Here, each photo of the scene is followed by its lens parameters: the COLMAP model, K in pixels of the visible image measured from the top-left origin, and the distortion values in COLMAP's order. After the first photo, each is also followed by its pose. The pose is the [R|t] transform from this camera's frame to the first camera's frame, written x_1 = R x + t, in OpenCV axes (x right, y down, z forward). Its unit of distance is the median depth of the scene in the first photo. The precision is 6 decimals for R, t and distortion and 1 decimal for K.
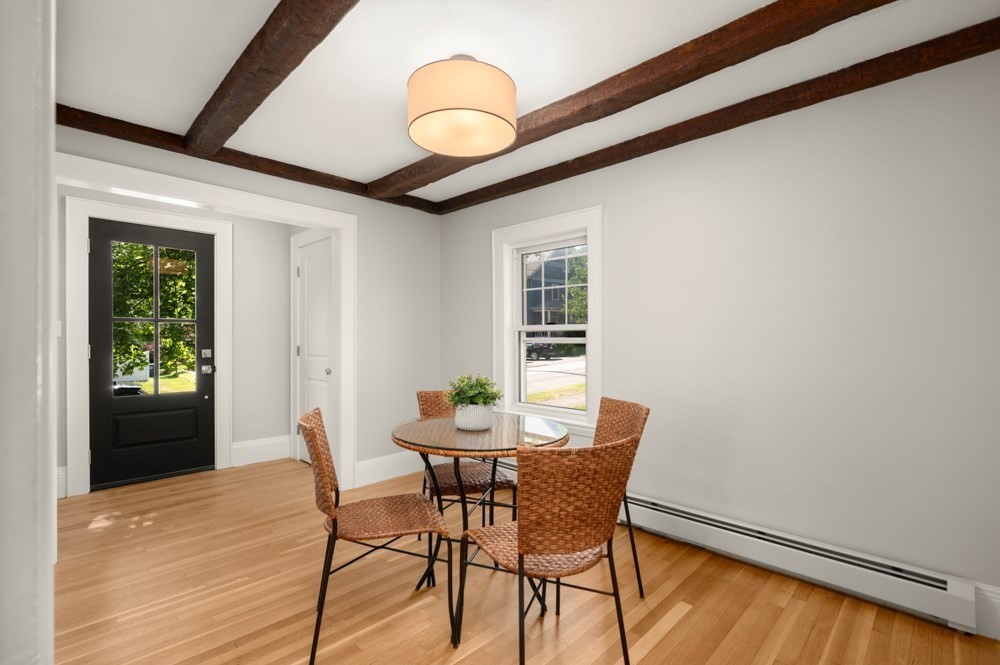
lens RADIAL K [[459.6, 0, 510.2], [0, 459.6, 336.8], [0, 0, 1]] dist [-0.000282, 0.000007]
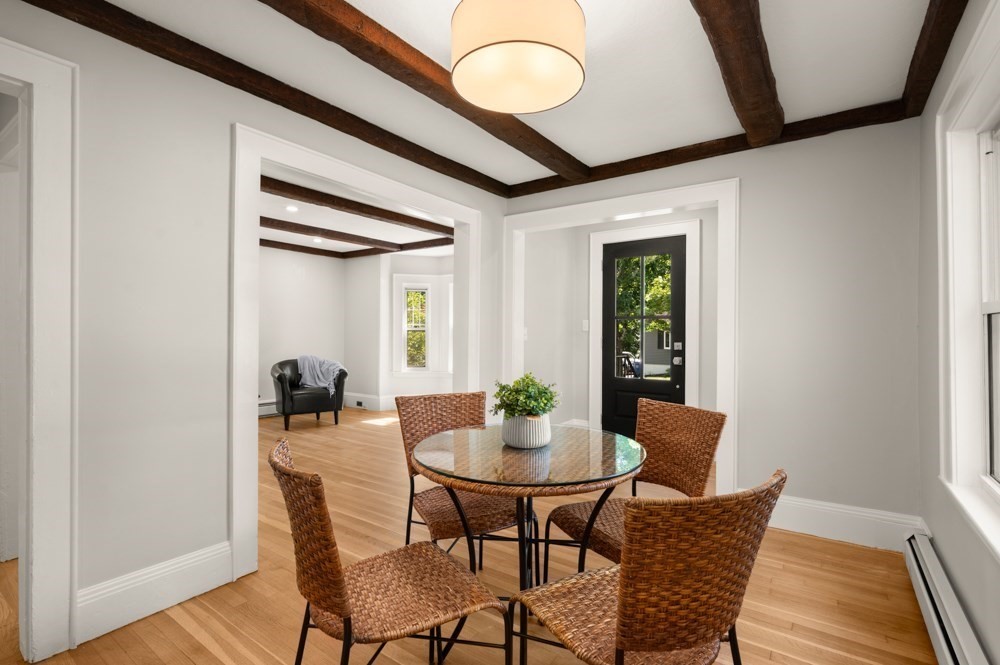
lens RADIAL K [[459.5, 0, 504.5], [0, 459.5, 323.6], [0, 0, 1]] dist [-0.000725, -0.000468]
pose [[0.150303, -0.017833, -0.988479, 0.351476], [-0.000834, 0.999835, -0.018165, 0.003332], [0.988640, 0.003555, 0.150264, 0.438588]]
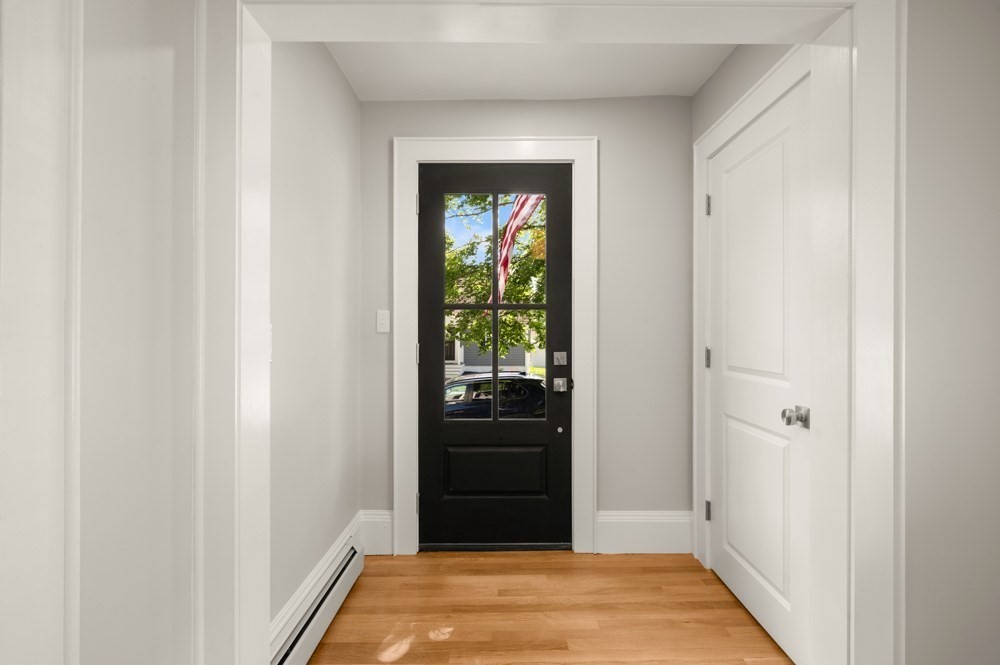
lens RADIAL K [[460.6, 0, 500.0], [0, 460.6, 332.5], [0, 0, 1]] dist [-0.002230, -0.000169]
pose [[0.695208, 0.000907, -0.718808, -0.277642], [0.001922, 0.999993, 0.003120, -0.000601], [0.718806, -0.003551, 0.695202, 0.520261]]
